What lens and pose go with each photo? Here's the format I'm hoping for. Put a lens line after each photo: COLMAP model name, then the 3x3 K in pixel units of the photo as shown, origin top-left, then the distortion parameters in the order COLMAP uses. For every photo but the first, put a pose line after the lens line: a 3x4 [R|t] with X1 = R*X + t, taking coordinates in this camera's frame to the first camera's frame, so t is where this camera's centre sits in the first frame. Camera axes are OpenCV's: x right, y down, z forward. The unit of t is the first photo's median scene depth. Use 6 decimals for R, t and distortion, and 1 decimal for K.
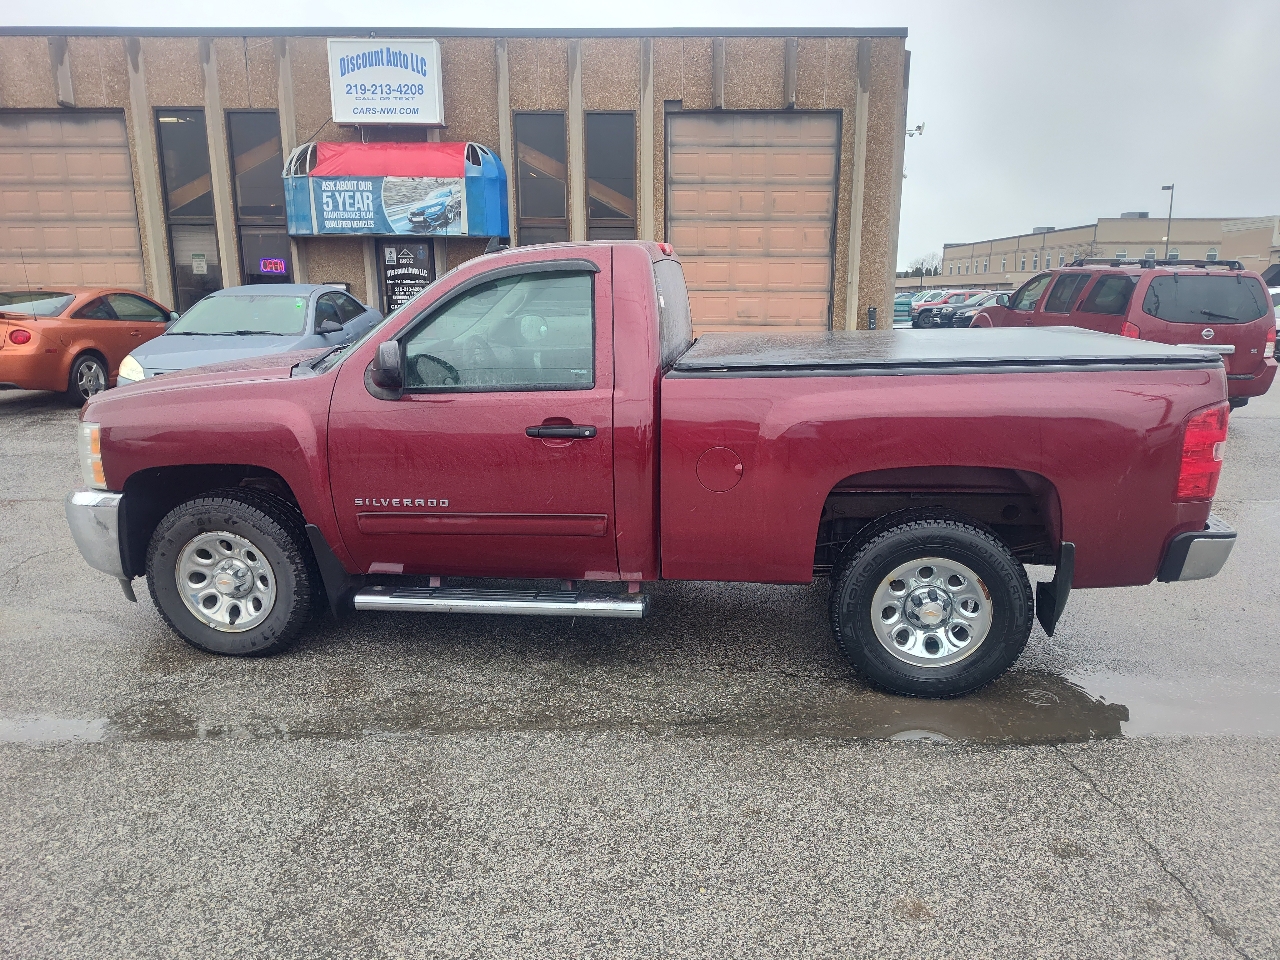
lens RADIAL K [[883.8, 0, 640.0], [0, 883.8, 480.0], [0, 0, 1]] dist [0.051393, -0.050341]
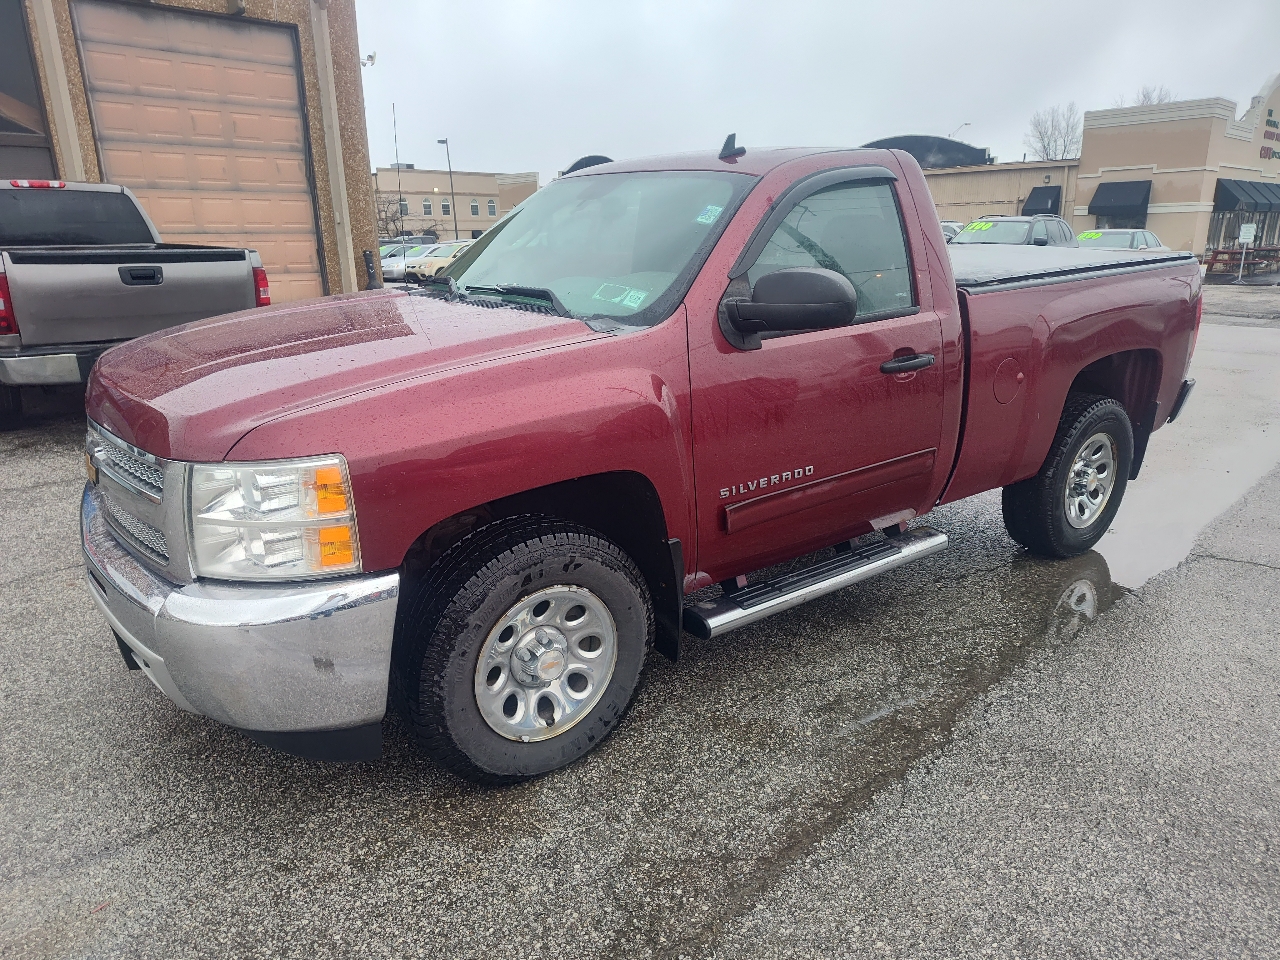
lens RADIAL K [[883.8, 0, 640.0], [0, 883.8, 480.0], [0, 0, 1]] dist [0.051393, -0.050341]
pose [[0.718993, -0.197545, 0.666352, -0.210499], [0.161121, 0.980013, 0.116683, -0.020382], [-0.676083, 0.023469, 0.736451, 0.124235]]
